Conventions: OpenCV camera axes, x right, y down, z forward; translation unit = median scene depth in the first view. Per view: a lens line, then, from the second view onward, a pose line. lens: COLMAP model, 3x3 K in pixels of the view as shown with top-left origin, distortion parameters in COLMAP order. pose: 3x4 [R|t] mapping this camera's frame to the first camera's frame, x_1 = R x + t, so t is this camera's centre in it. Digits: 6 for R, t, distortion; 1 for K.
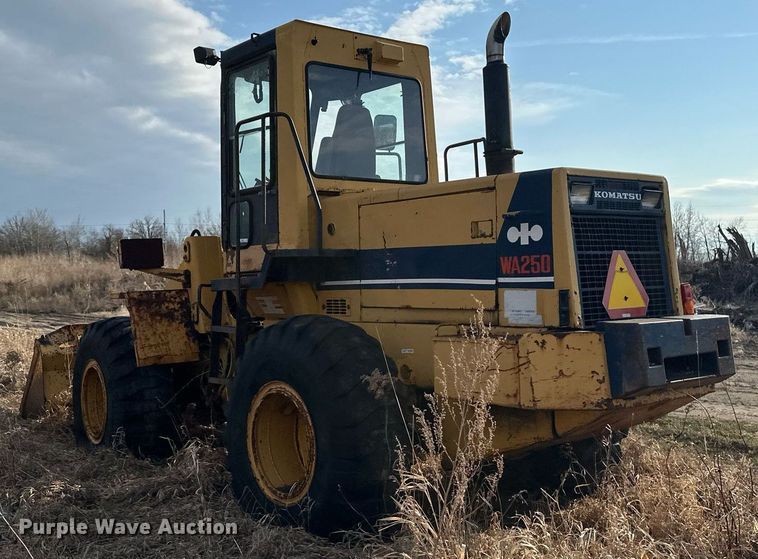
lens RADIAL K [[886.0, 0, 378.6], [0, 886.0, 310.6], [0, 0, 1]] dist [0.060572, -0.003643]
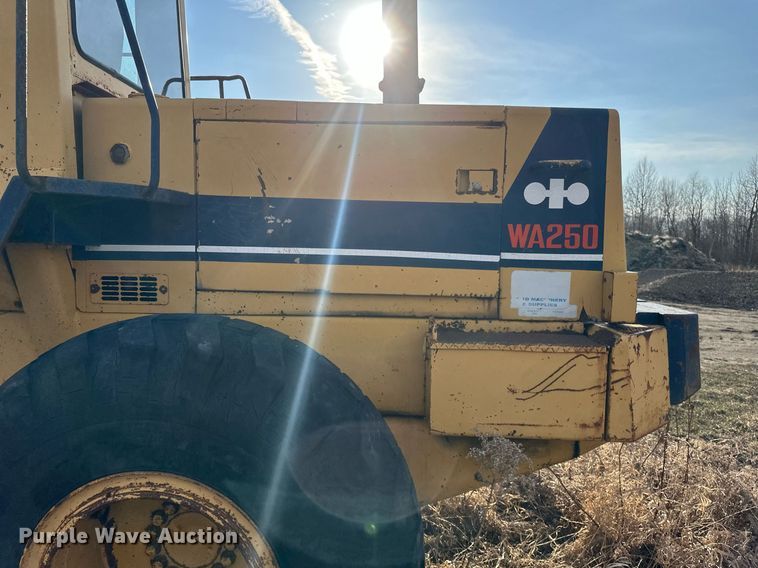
lens RADIAL K [[529.5, 0, 362.8], [0, 529.5, 281.2], [0, 0, 1]] dist [0.052824, -0.003791]
pose [[0.658841, -0.022567, 0.751943, -0.233819], [-0.006866, 0.999328, 0.036008, -0.025633], [-0.752251, -0.028887, 0.658243, 0.718383]]
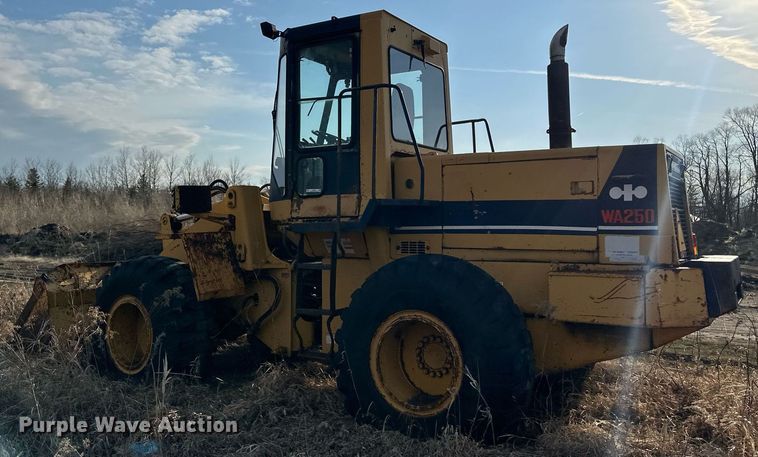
lens RADIAL K [[674.6, 0, 379.0], [0, 674.6, 228.5], [0, 0, 1]] dist [0.070888, -0.004626]
pose [[0.938342, 0.019038, 0.345183, -0.452085], [-0.005753, 0.999204, -0.039471, 0.006610], [-0.345659, 0.035051, 0.937705, 0.166009]]
